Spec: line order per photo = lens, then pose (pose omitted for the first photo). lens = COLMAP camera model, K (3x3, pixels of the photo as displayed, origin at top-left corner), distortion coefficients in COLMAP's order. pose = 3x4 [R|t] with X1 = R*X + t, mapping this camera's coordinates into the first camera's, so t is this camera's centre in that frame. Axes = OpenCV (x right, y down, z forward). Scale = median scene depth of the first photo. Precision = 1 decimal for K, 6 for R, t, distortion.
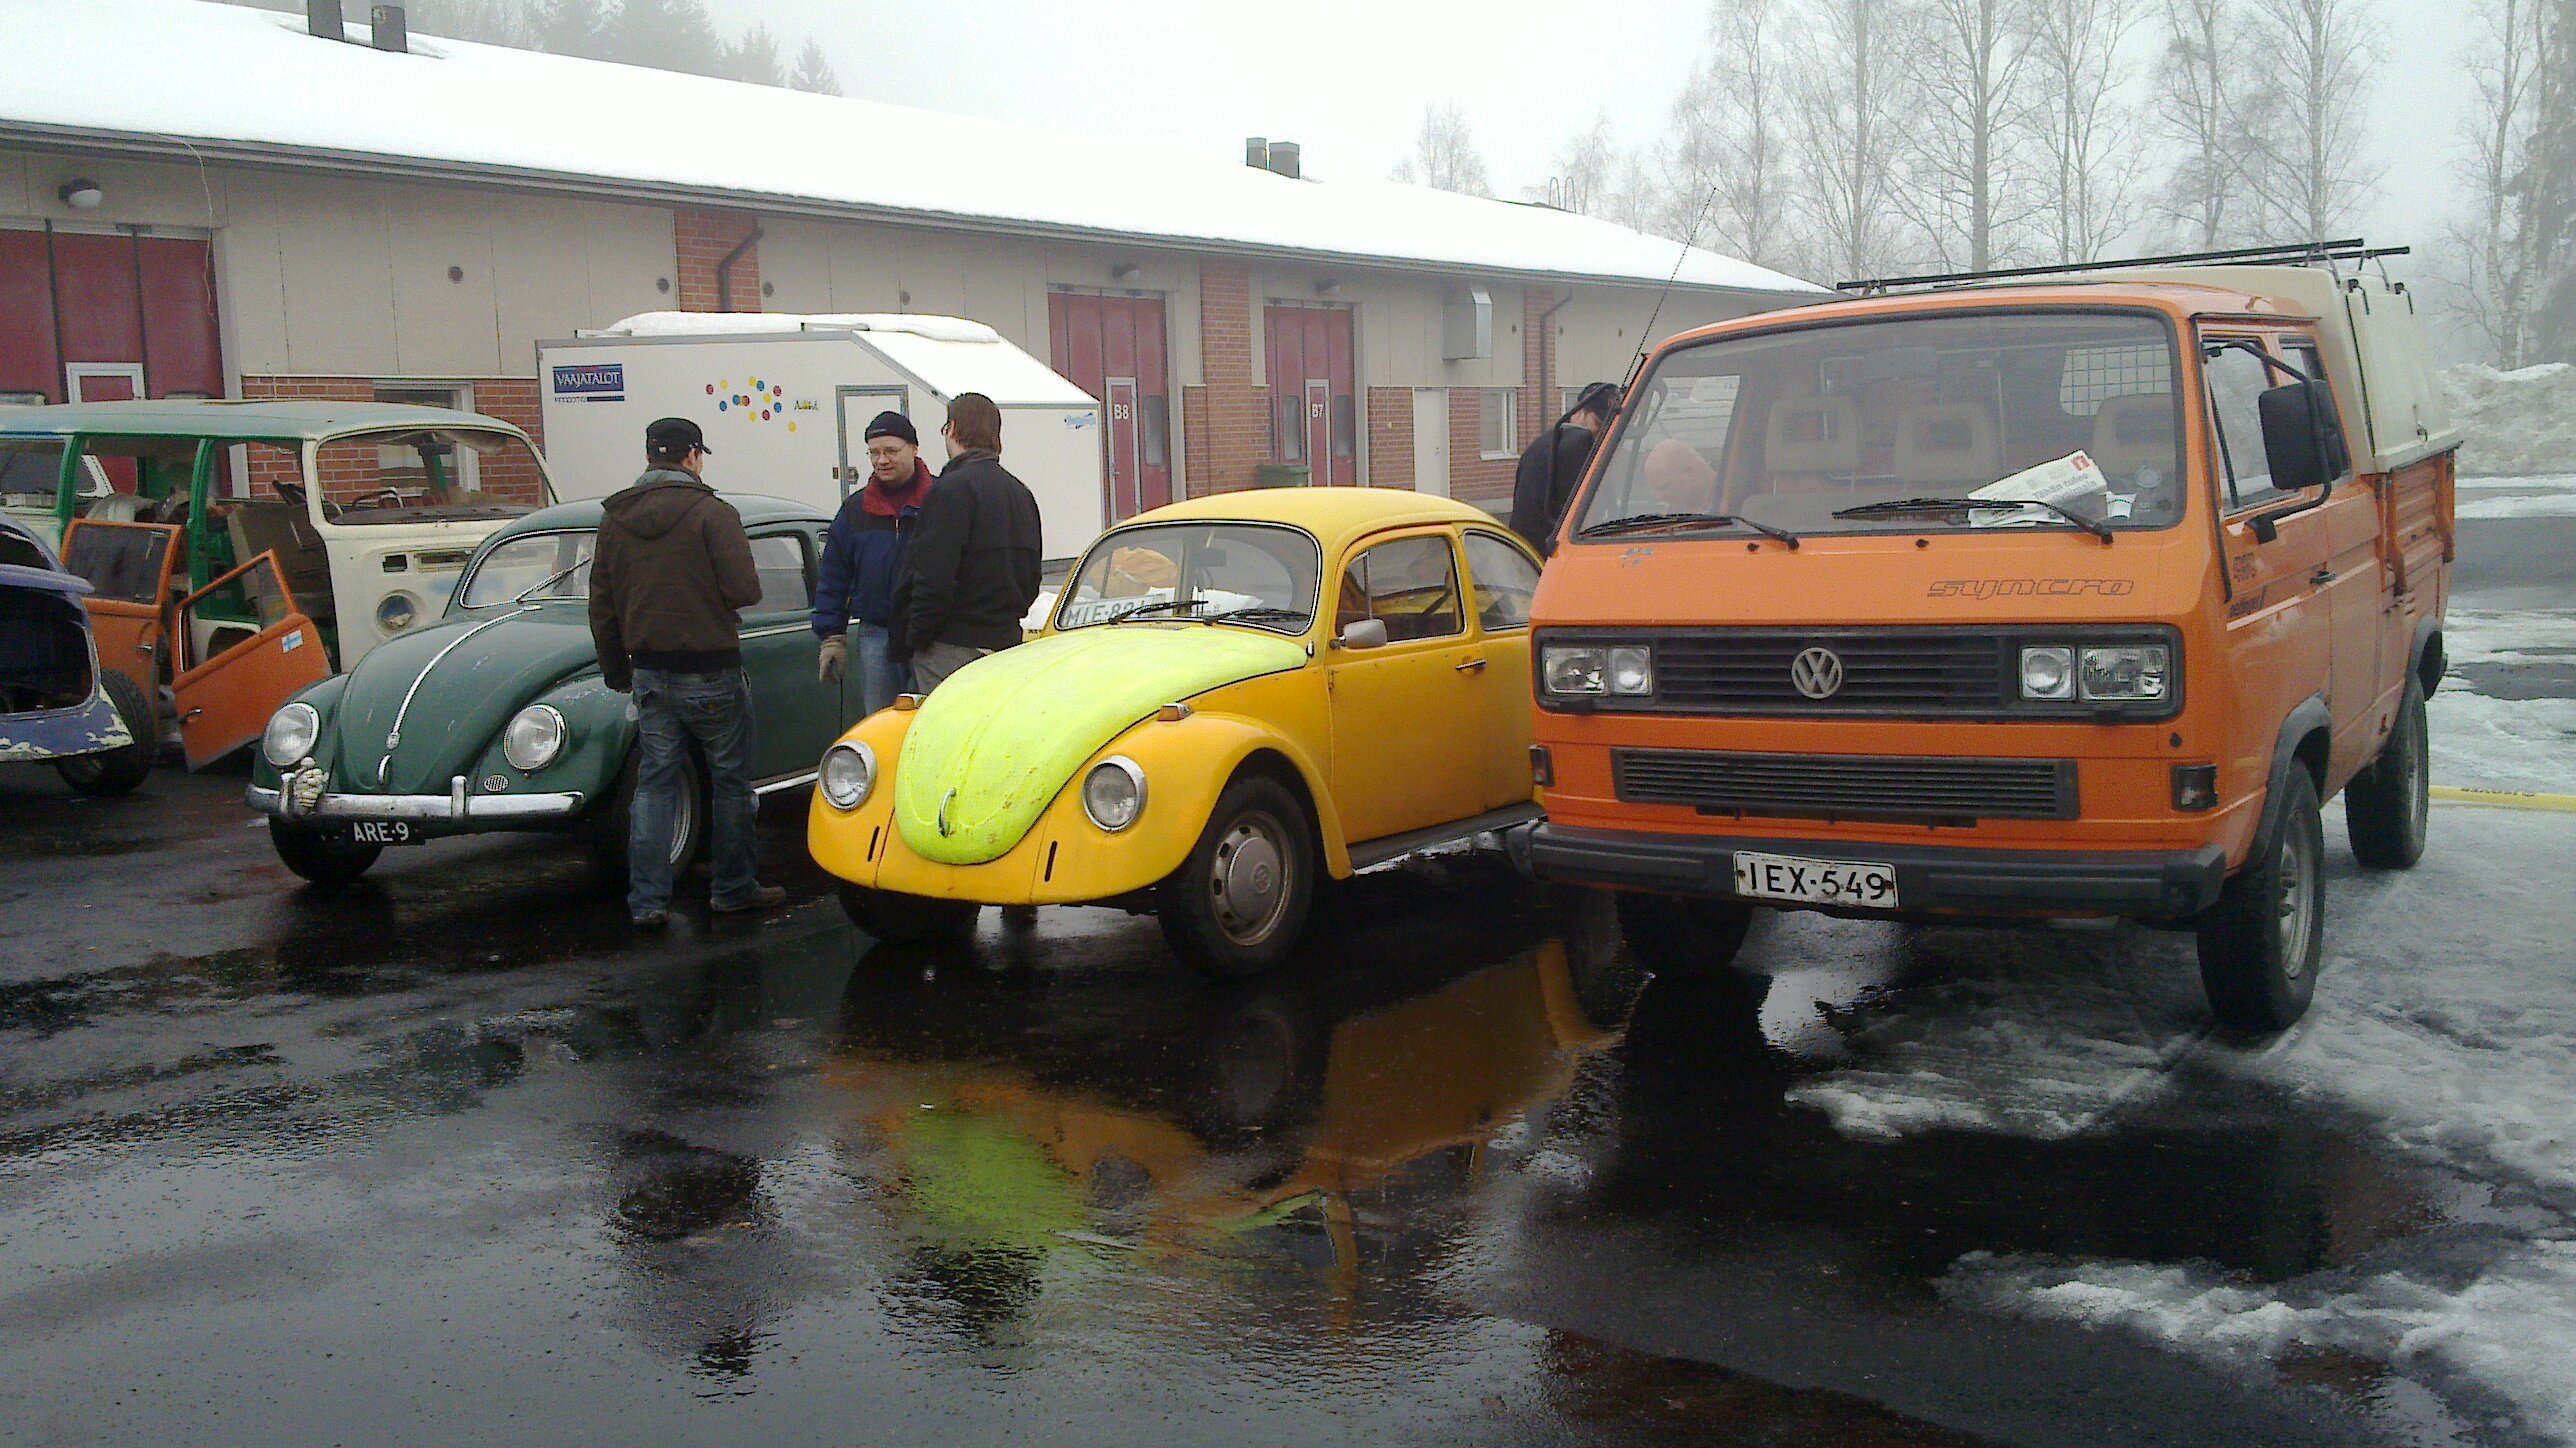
lens RADIAL K [[2385.8, 0, 1288.0], [0, 2385.8, 724.0], [0, 0, 1]] dist [0.166309, -0.289748]
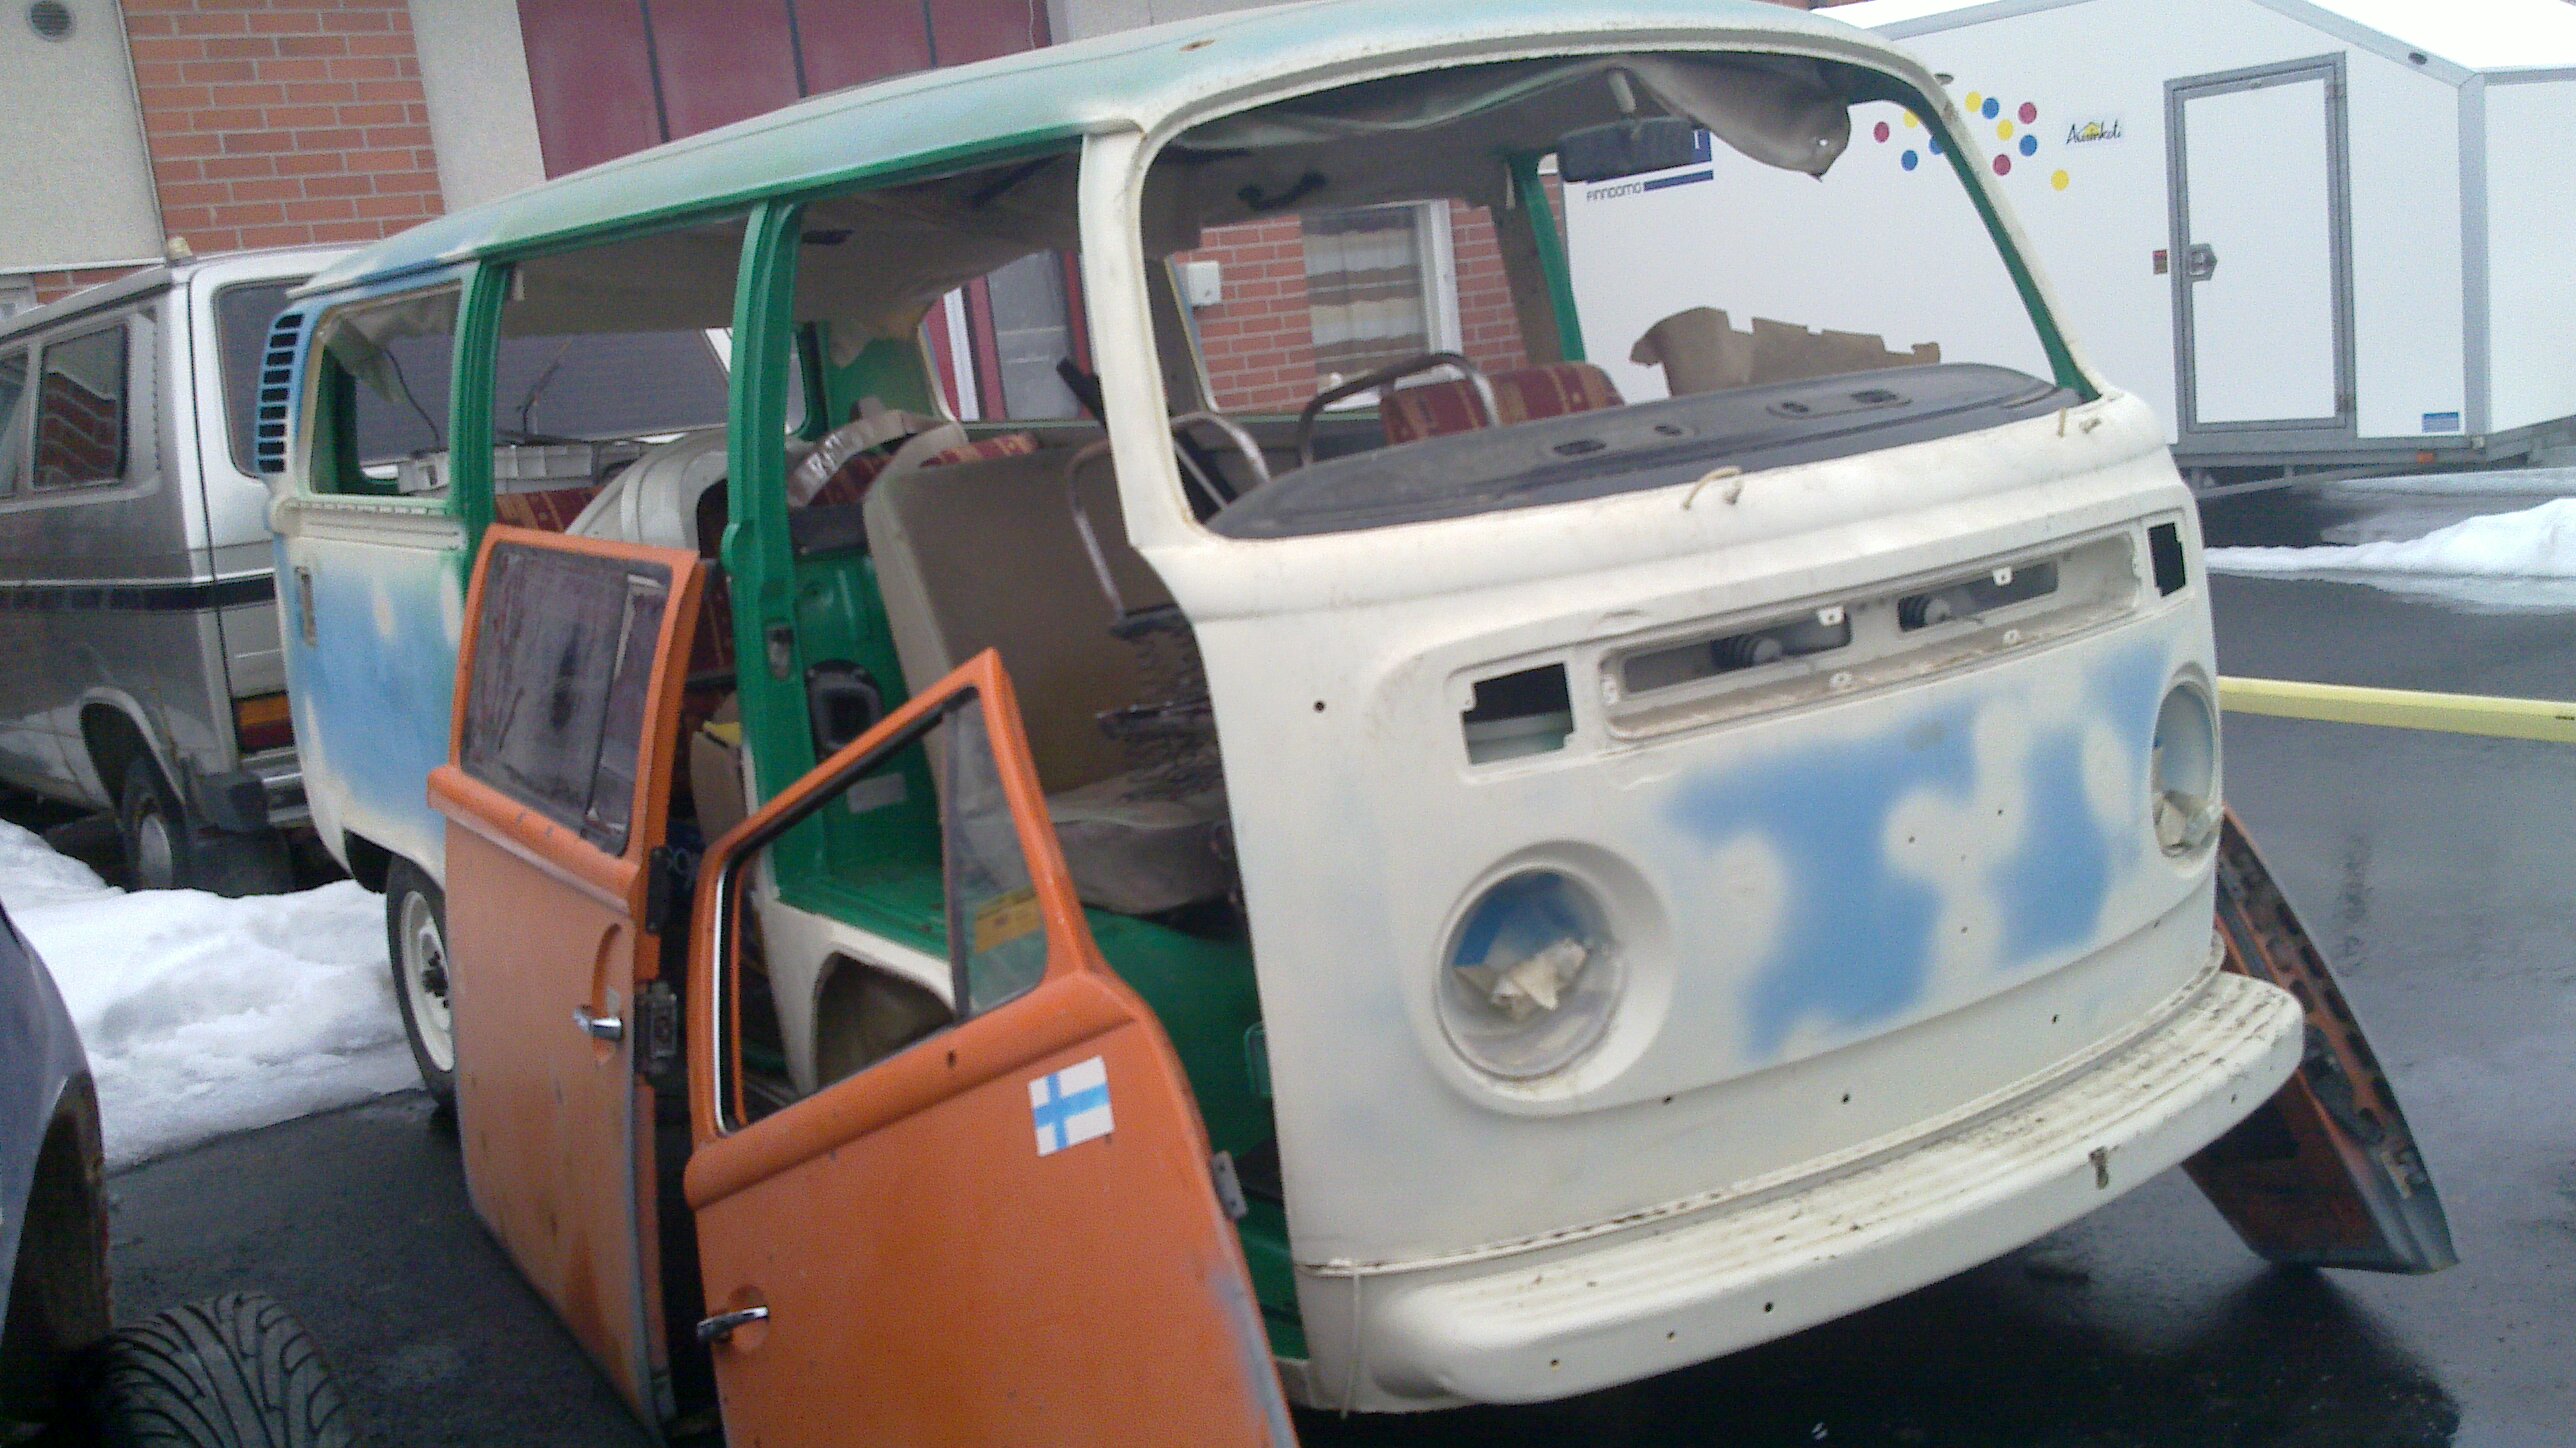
lens RADIAL K [[2385.8, 0, 1288.0], [0, 2385.8, 724.0], [0, 0, 1]] dist [0.166309, -0.289748]
pose [[0.933040, -0.026959, -0.358761, -0.304264], [0.048208, 0.997564, 0.050414, -0.073096], [0.356528, -0.064334, 0.932067, 0.783028]]
